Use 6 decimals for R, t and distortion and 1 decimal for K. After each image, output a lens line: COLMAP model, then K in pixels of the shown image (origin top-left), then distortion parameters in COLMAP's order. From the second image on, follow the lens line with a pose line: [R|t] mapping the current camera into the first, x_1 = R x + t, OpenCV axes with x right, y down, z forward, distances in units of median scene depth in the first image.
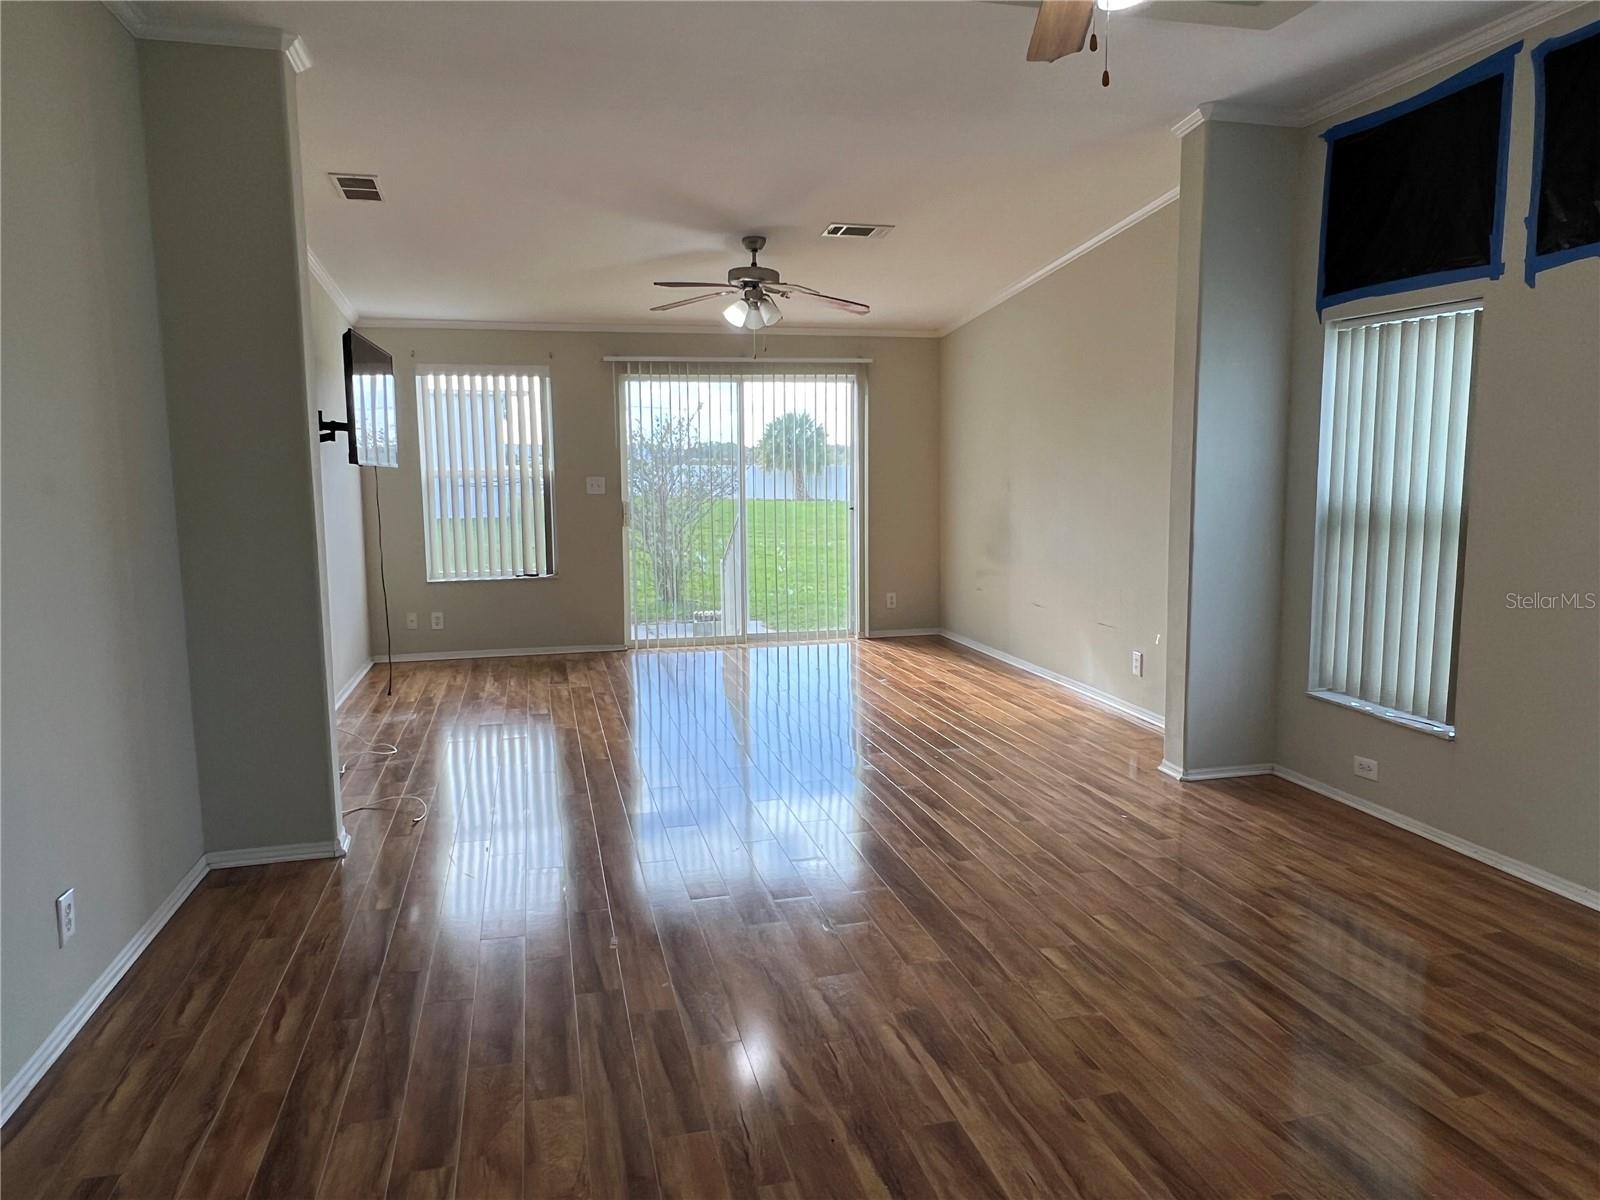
lens RADIAL K [[1088.2, 0, 801.5], [0, 1088.2, 596.4], [0, 0, 1]] dist [-0.005247, 0.001144]
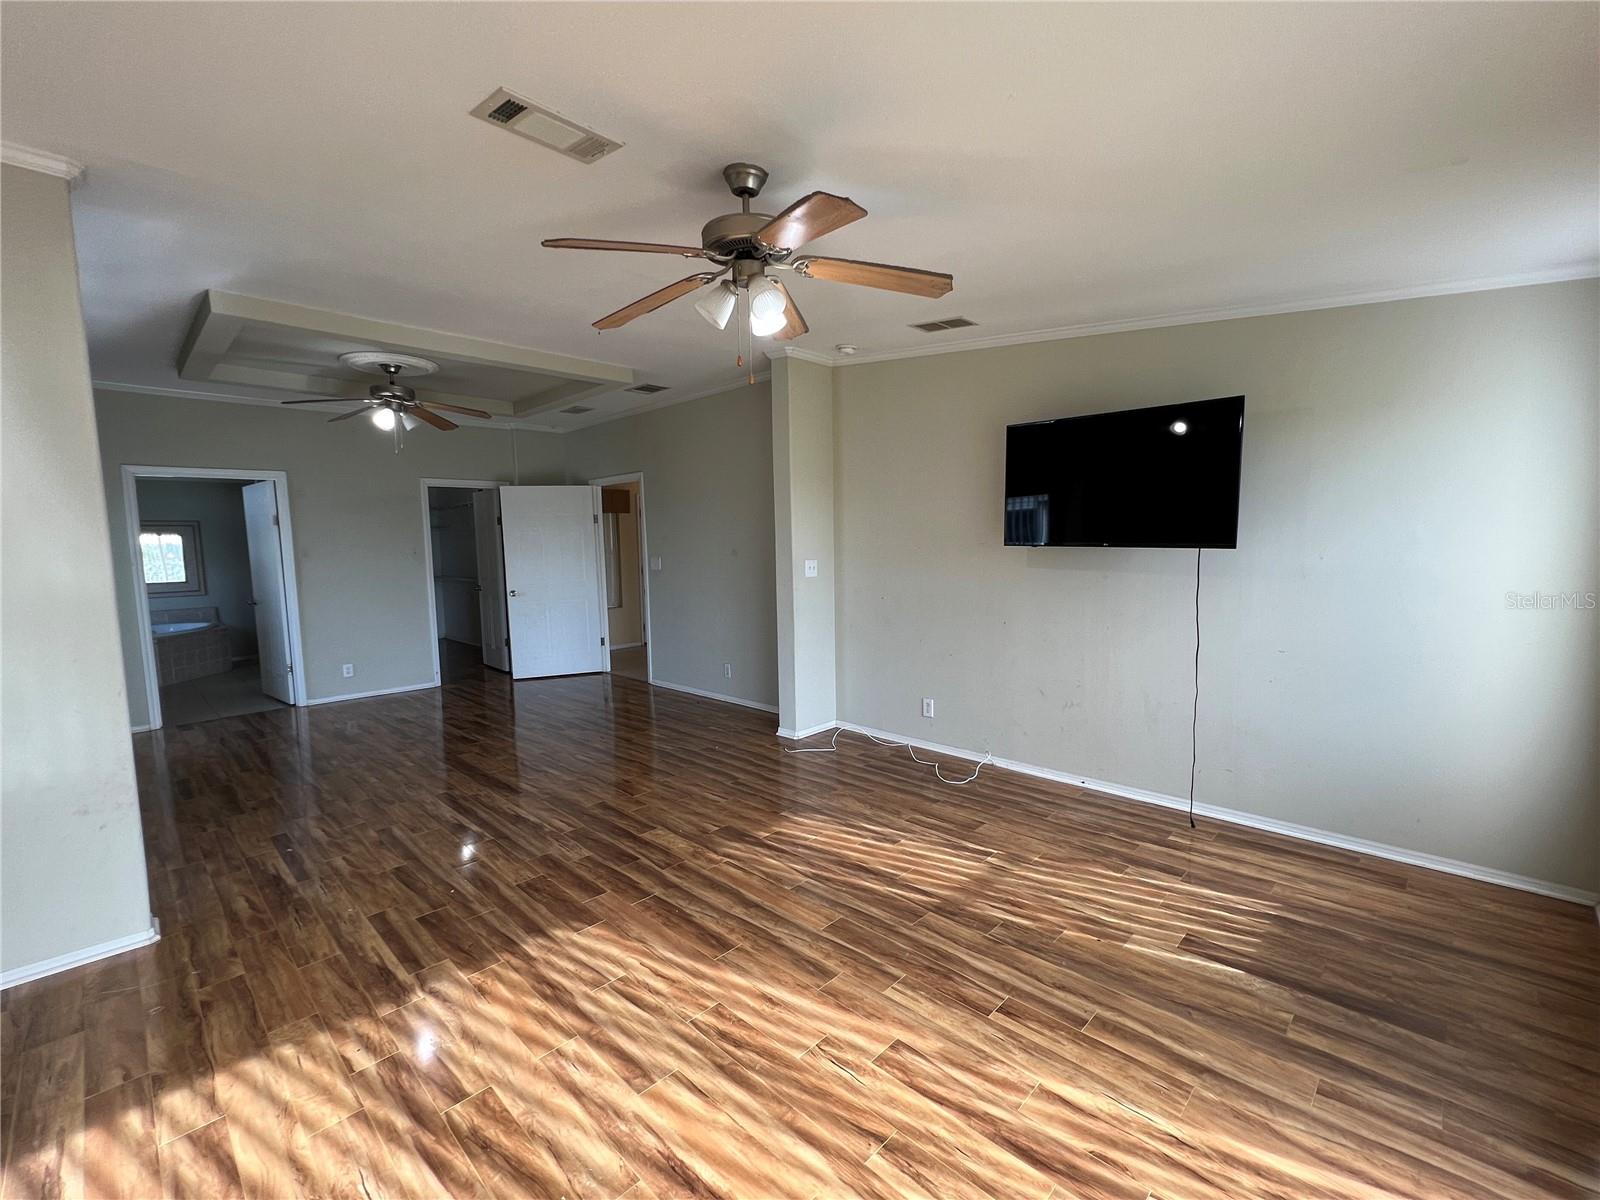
lens RADIAL K [[692.1, 0, 807.1], [0, 692.1, 602.4], [0, 0, 1]] dist [-0.000316, -0.000196]
pose [[-0.845701, 0.074987, -0.528362, 0.211685], [-0.037091, 0.979425, 0.198372, -0.277367], [0.532366, 0.187361, -0.825519, 2.092327]]
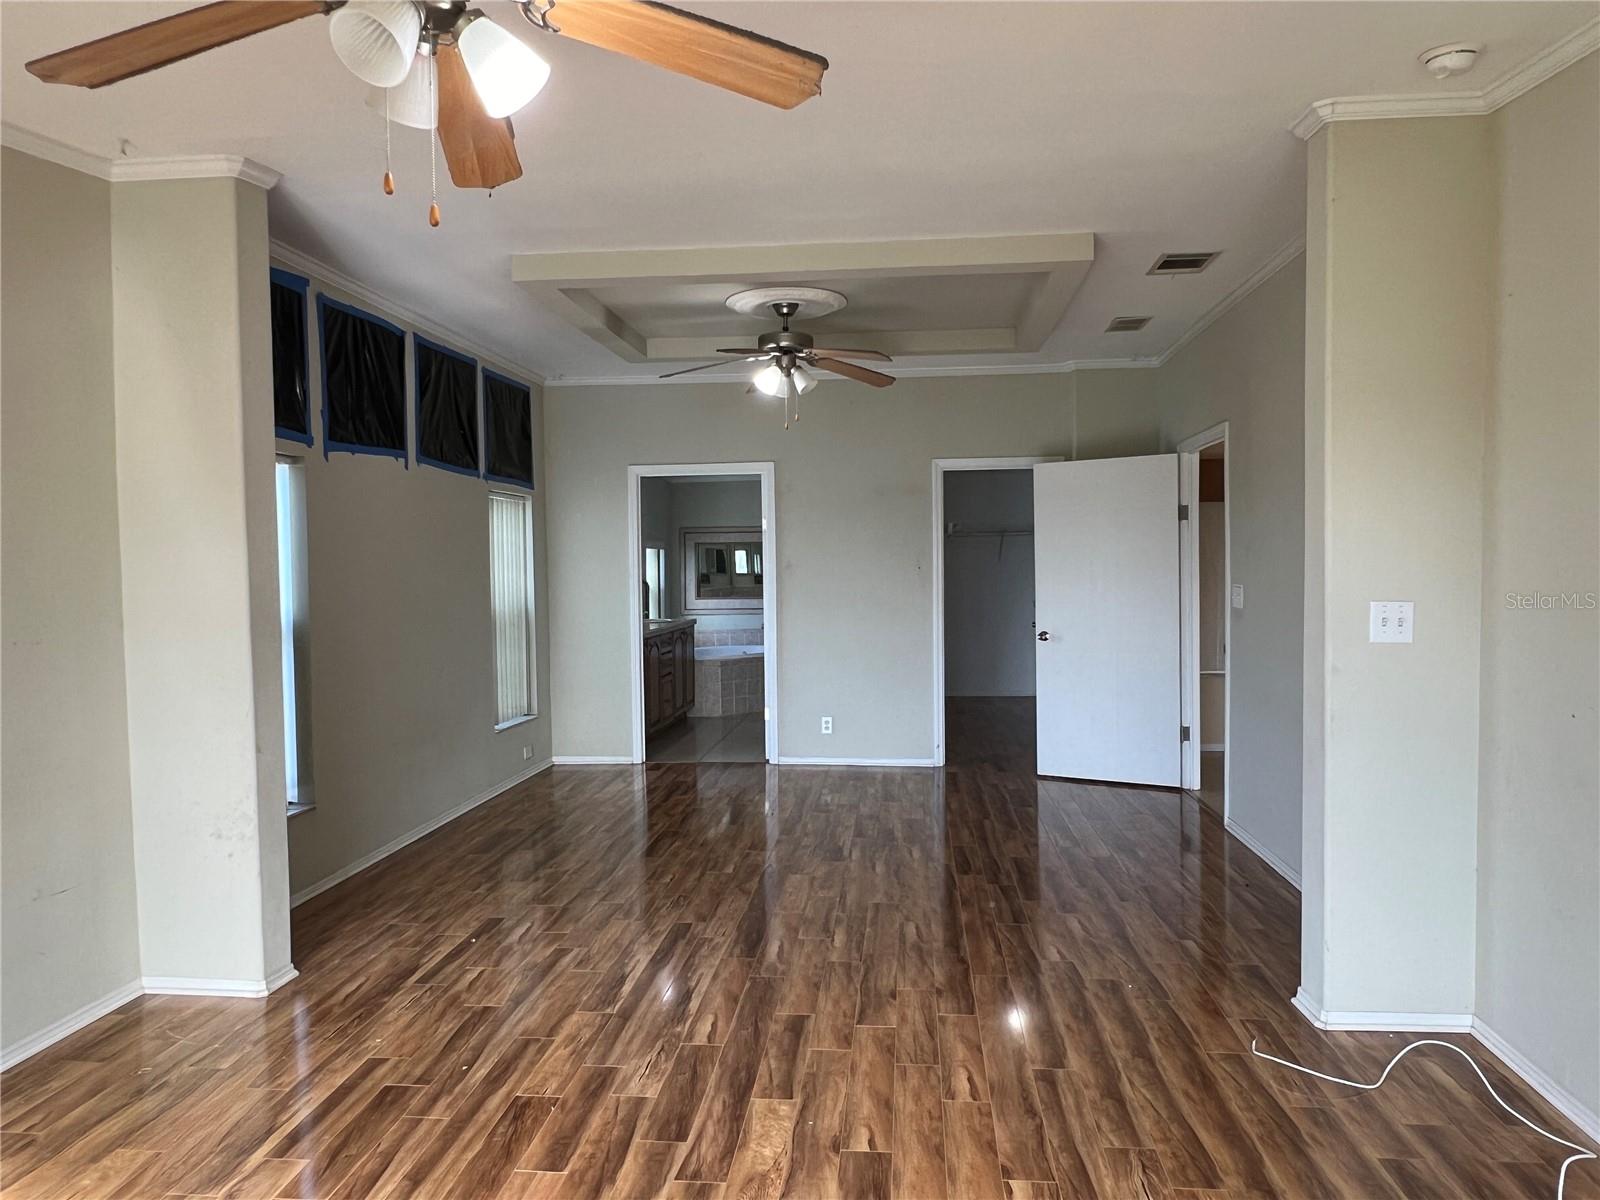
lens RADIAL K [[1088.2, 0, 800.4], [0, 1088.2, 606.0], [0, 0, 1]] dist [-0.005247, 0.001144]
pose [[-0.941969, 0.006840, 0.335631, -0.343118], [0.060947, 0.986662, 0.150942, -0.248007], [-0.330122, 0.162639, -0.929822, 1.931872]]
